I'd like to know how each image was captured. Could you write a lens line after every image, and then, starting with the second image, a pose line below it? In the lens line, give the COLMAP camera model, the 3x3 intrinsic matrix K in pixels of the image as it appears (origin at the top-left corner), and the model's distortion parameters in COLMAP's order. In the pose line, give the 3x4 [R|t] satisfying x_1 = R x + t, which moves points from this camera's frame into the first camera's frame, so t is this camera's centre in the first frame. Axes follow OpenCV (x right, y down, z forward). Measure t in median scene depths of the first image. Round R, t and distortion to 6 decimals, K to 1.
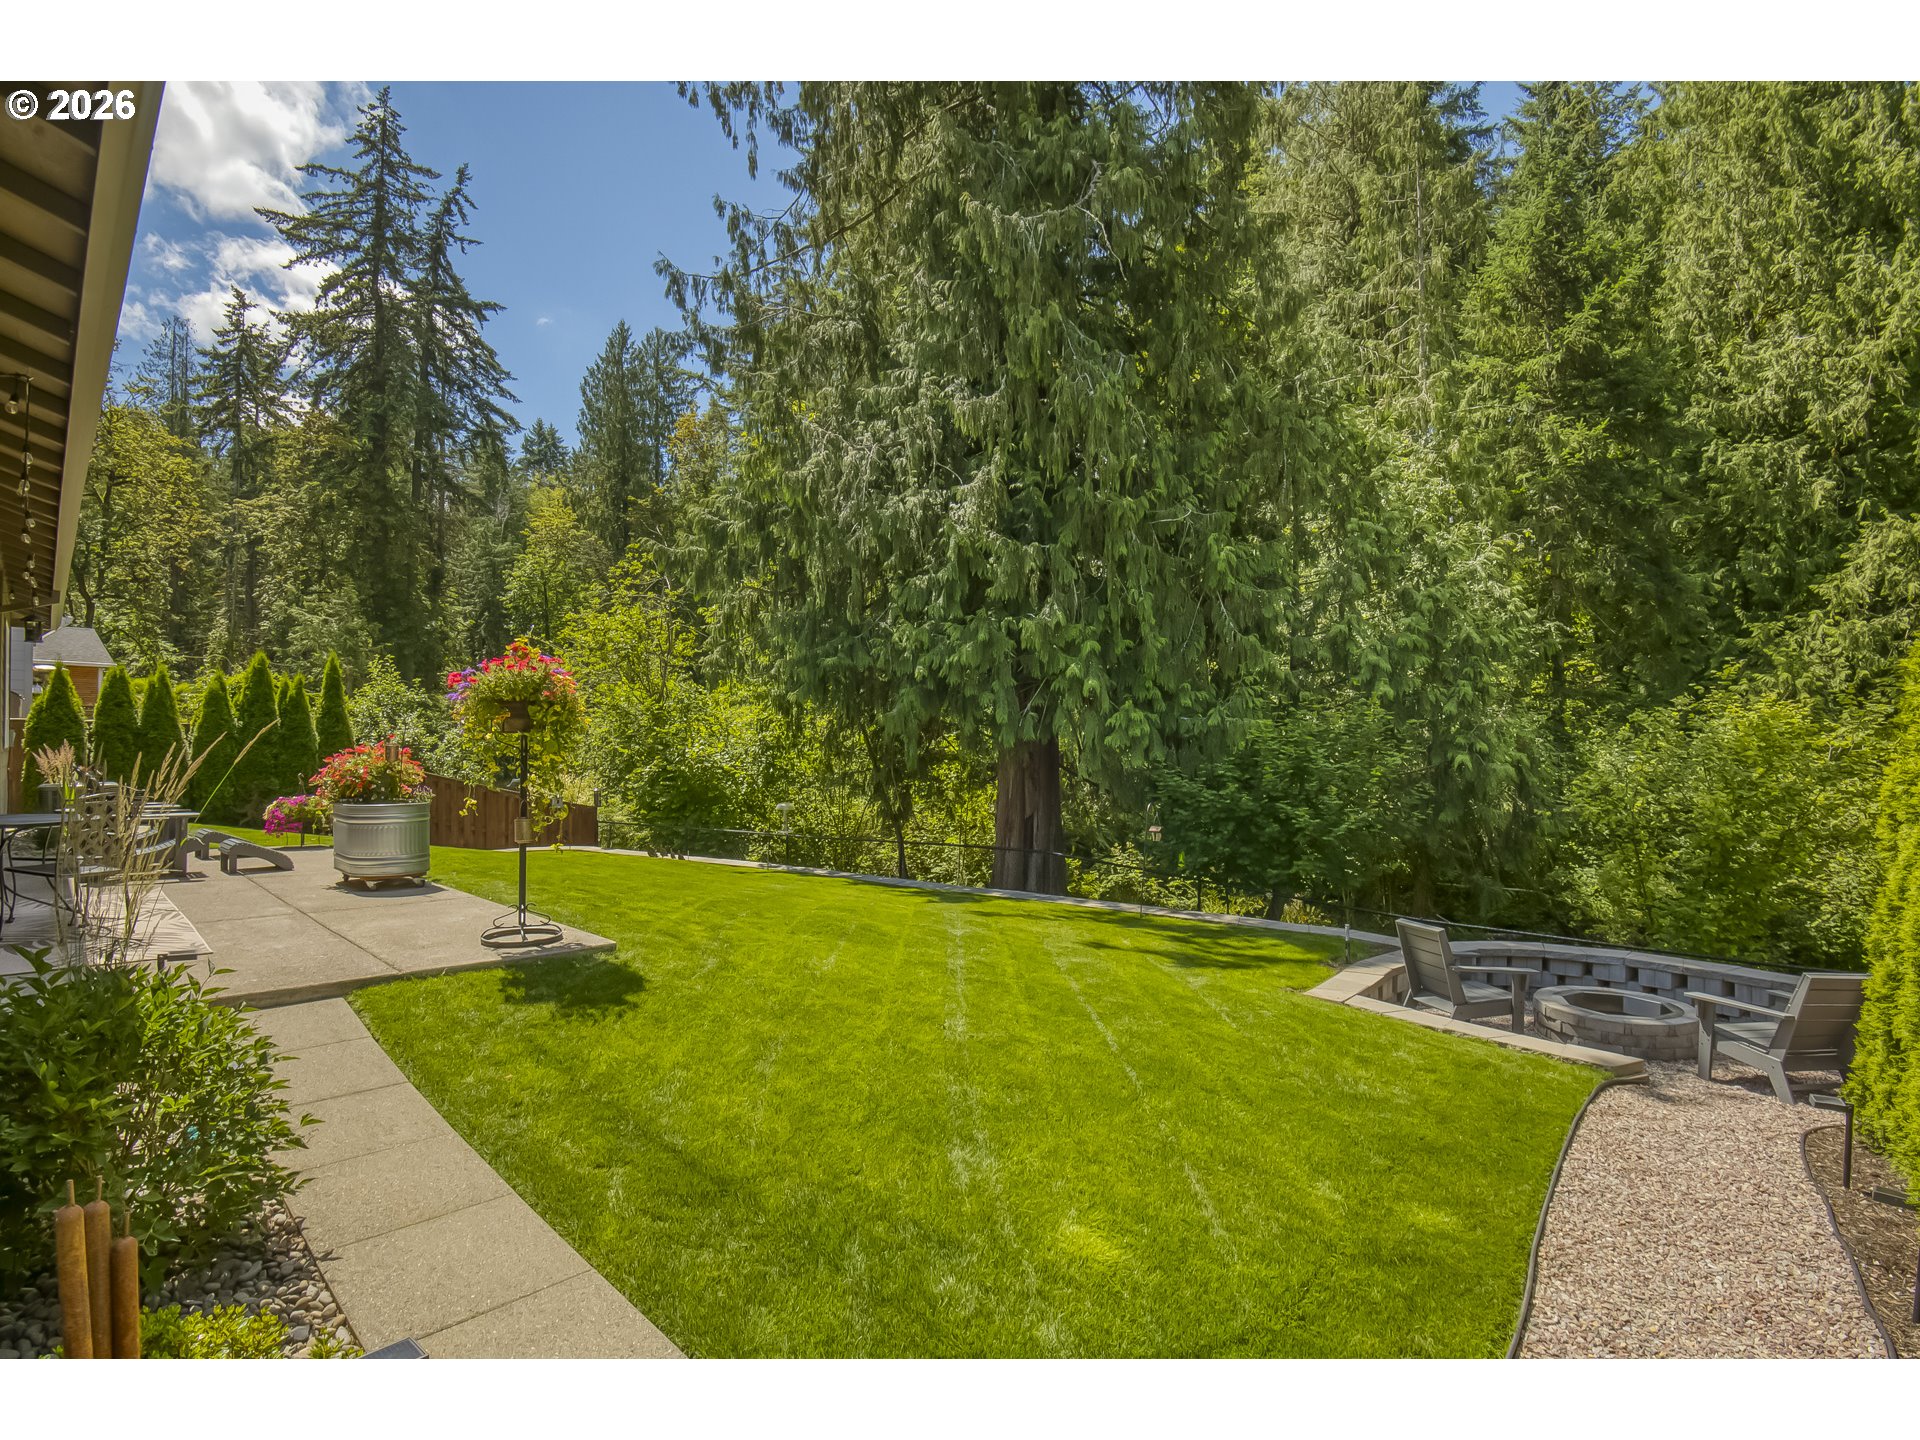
lens RADIAL K [[919.8, 0, 1044.8], [0, 919.8, 722.7], [0, 0, 1]] dist [0.000496, -0.015741]
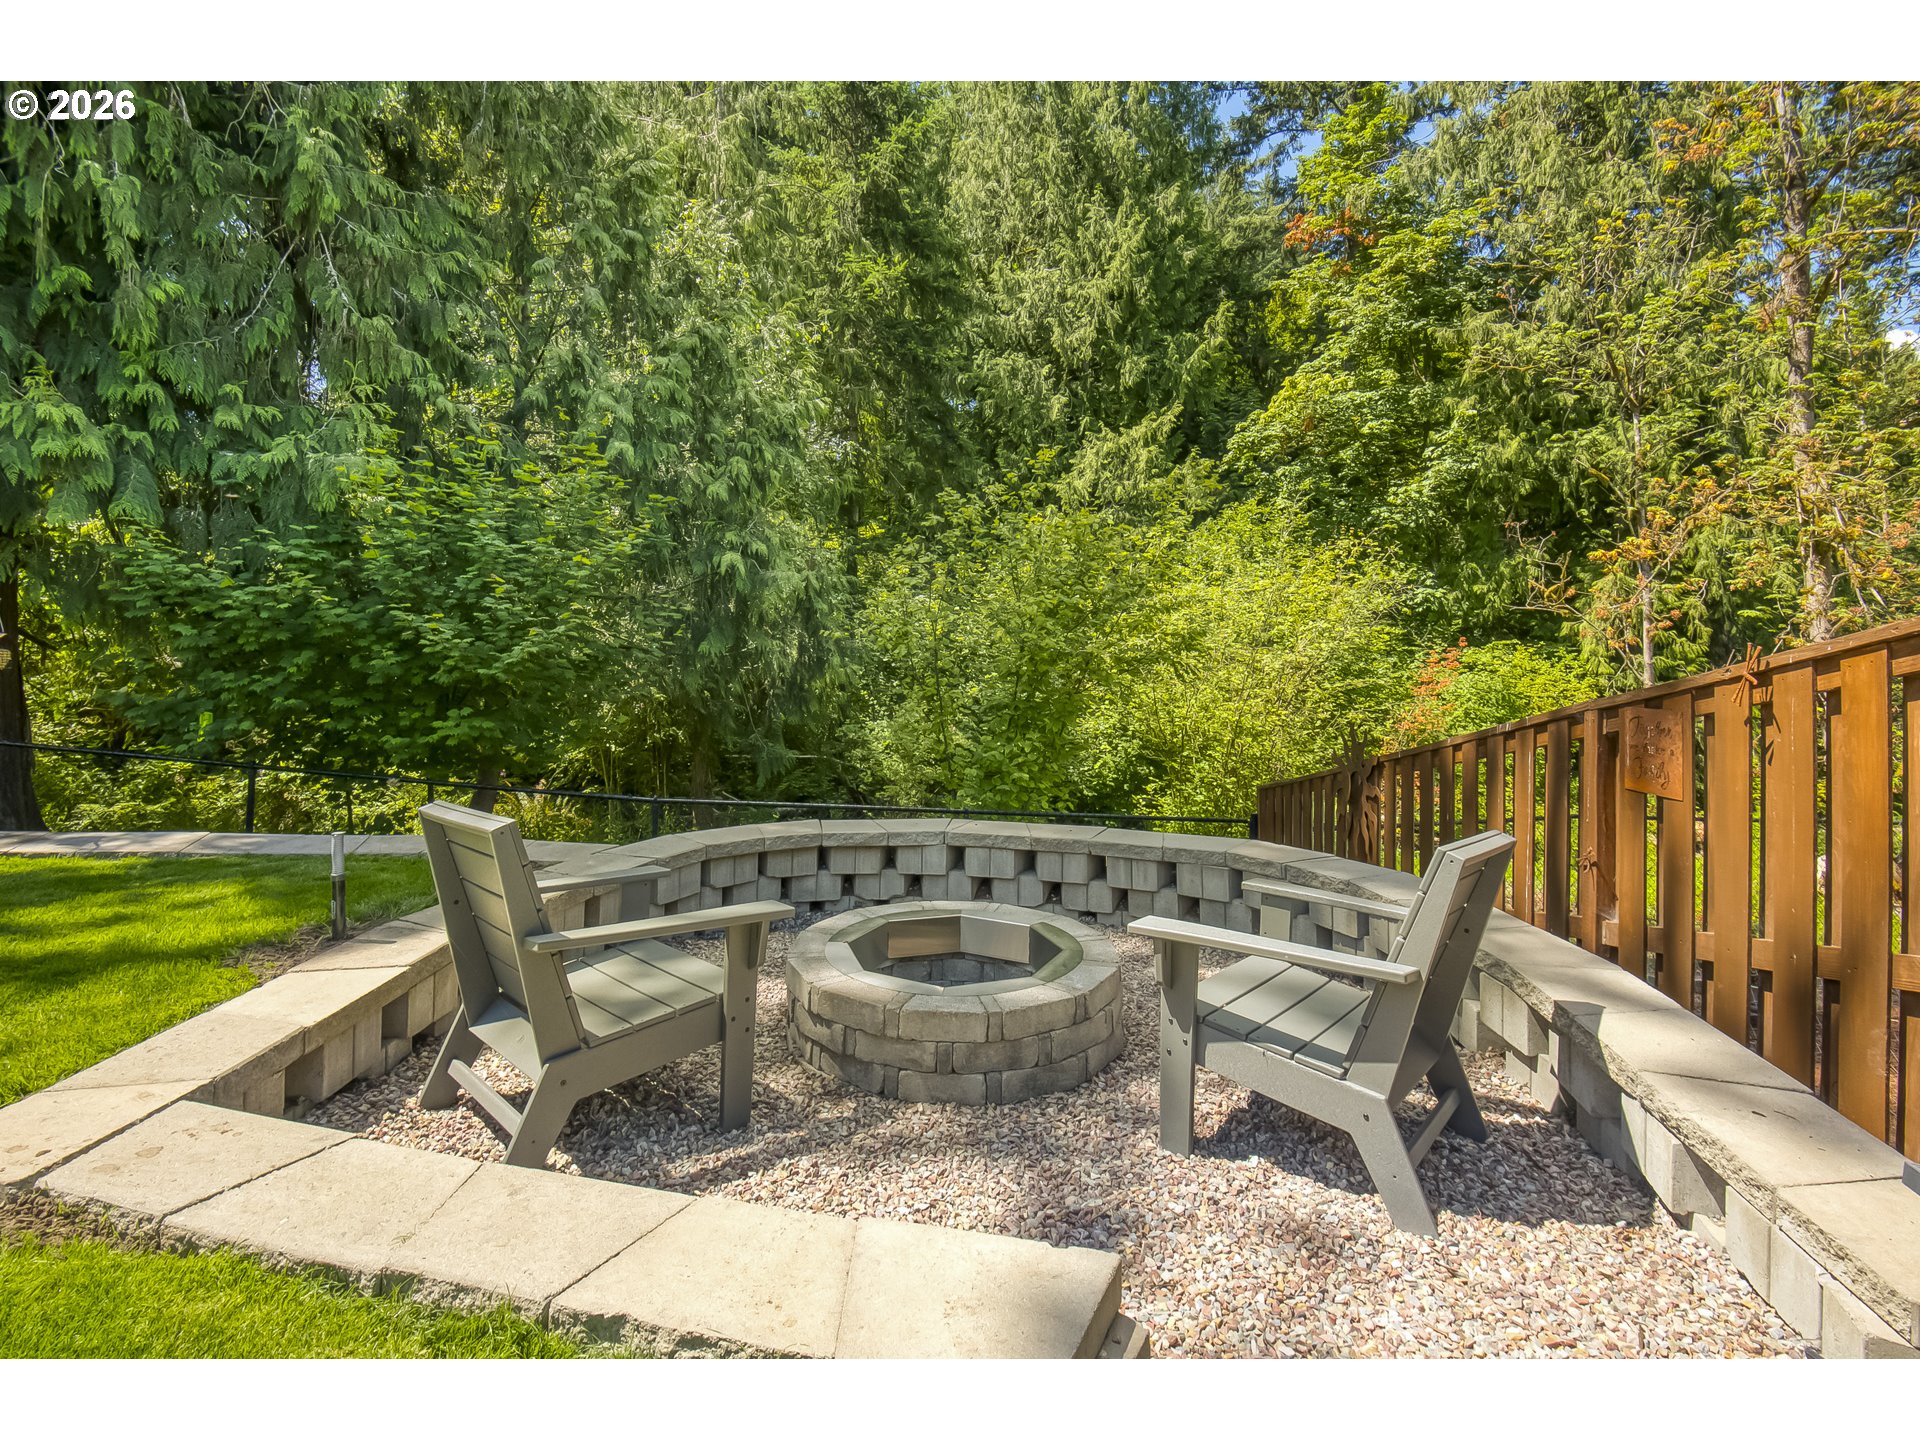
lens RADIAL K [[888.2, 0, 962.0], [0, 888.2, 653.4], [0, 0, 1]] dist [-0.019778, -0.000243]
pose [[0.804151, 0.008266, 0.594367, 0.082474], [-0.033454, 0.998948, 0.031368, 0.033978], [-0.593483, -0.045108, 0.803582, 0.149070]]
